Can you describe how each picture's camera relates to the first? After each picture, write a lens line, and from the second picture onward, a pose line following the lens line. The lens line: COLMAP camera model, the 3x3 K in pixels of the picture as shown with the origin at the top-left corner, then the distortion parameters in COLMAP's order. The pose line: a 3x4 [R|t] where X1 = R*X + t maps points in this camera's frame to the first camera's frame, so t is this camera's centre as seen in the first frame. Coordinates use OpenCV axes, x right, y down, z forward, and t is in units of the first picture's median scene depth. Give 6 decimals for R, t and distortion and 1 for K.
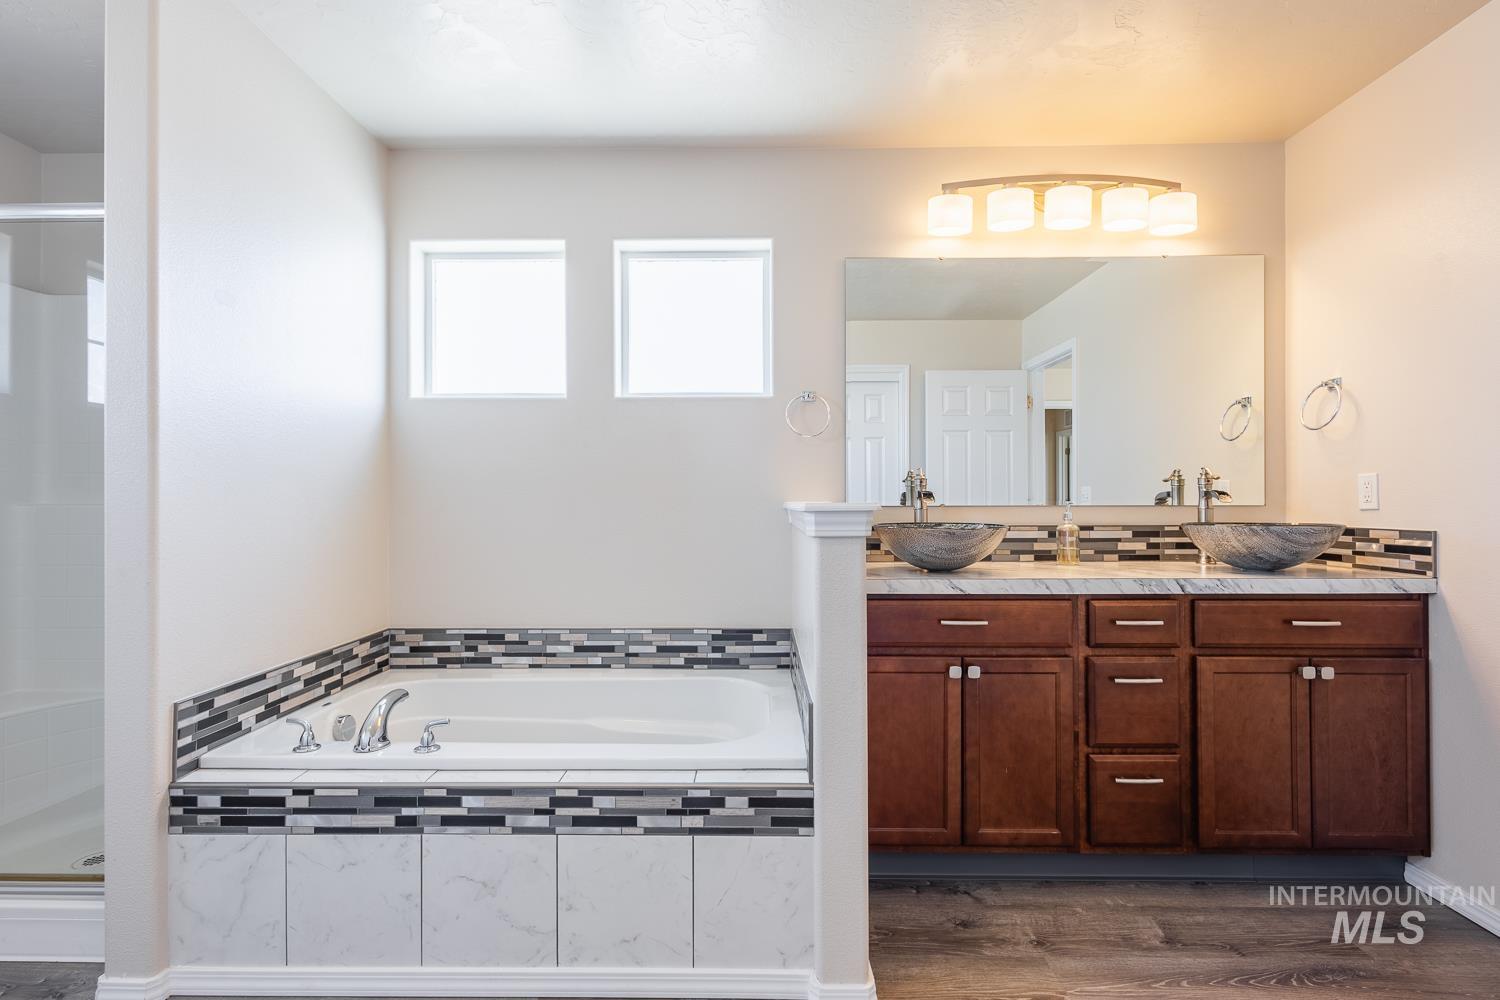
lens RADIAL K [[697.2, 0, 742.2], [0, 697.2, 498.2], [0, 0, 1]] dist [0.011609, -0.004334]
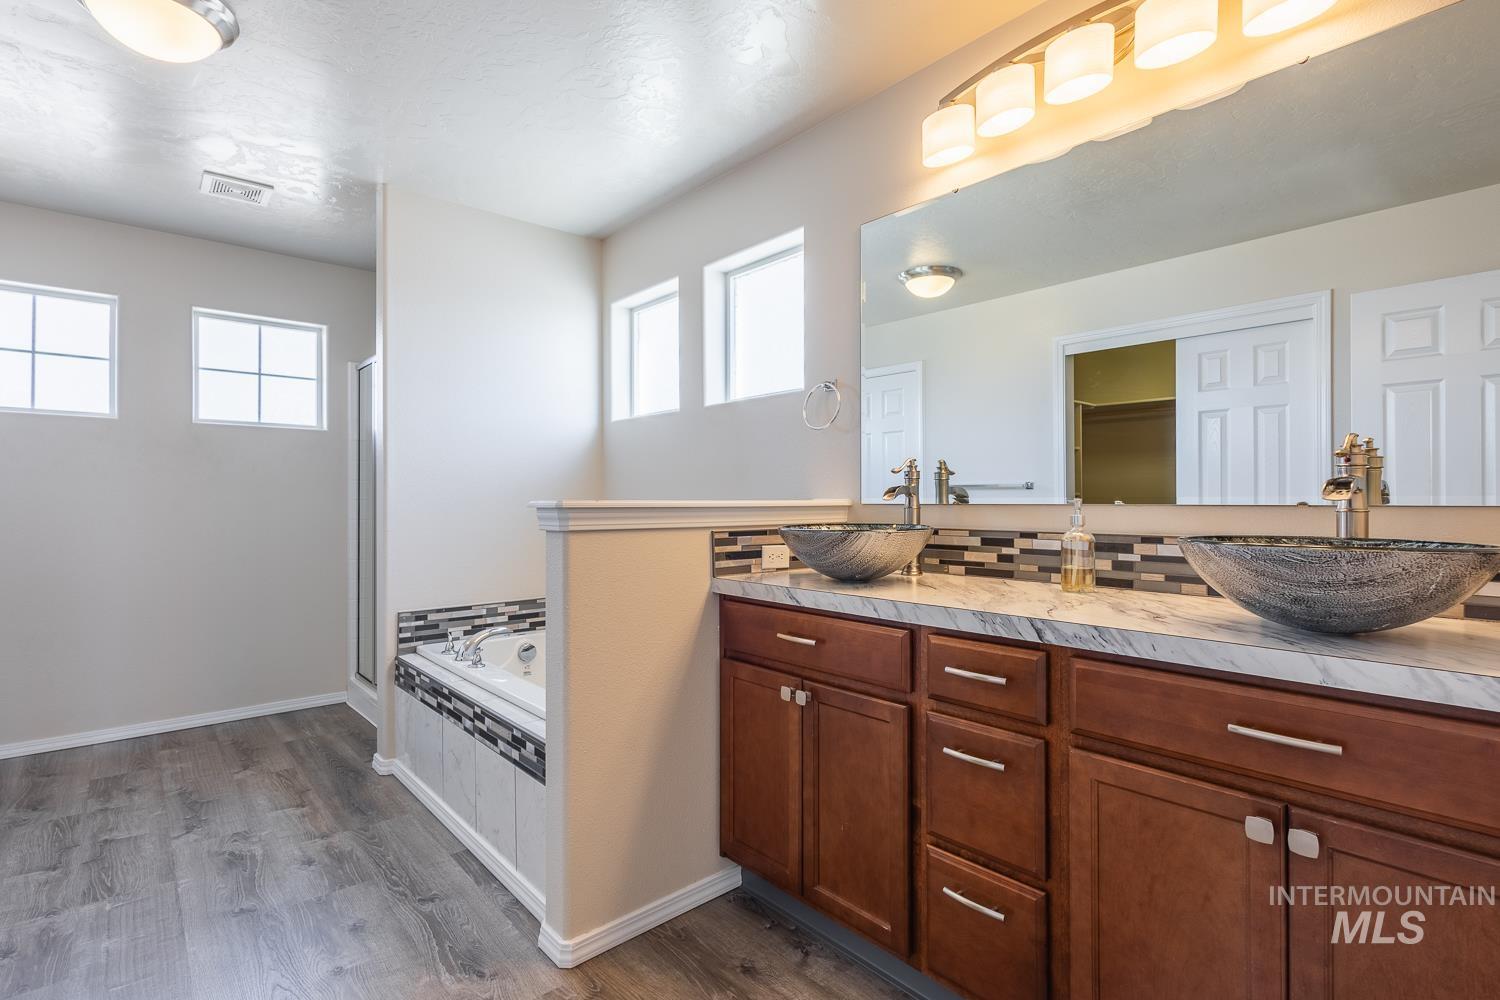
lens RADIAL K [[697.2, 0, 717.8], [0, 697.2, 499.8], [0, 0, 1]] dist [0.011609, -0.004334]
pose [[0.674164, 0.001102, -0.738581, 0.902100], [0.003992, 0.999979, 0.005137, 0.001033], [0.738571, -0.006412, 0.674145, 0.349941]]
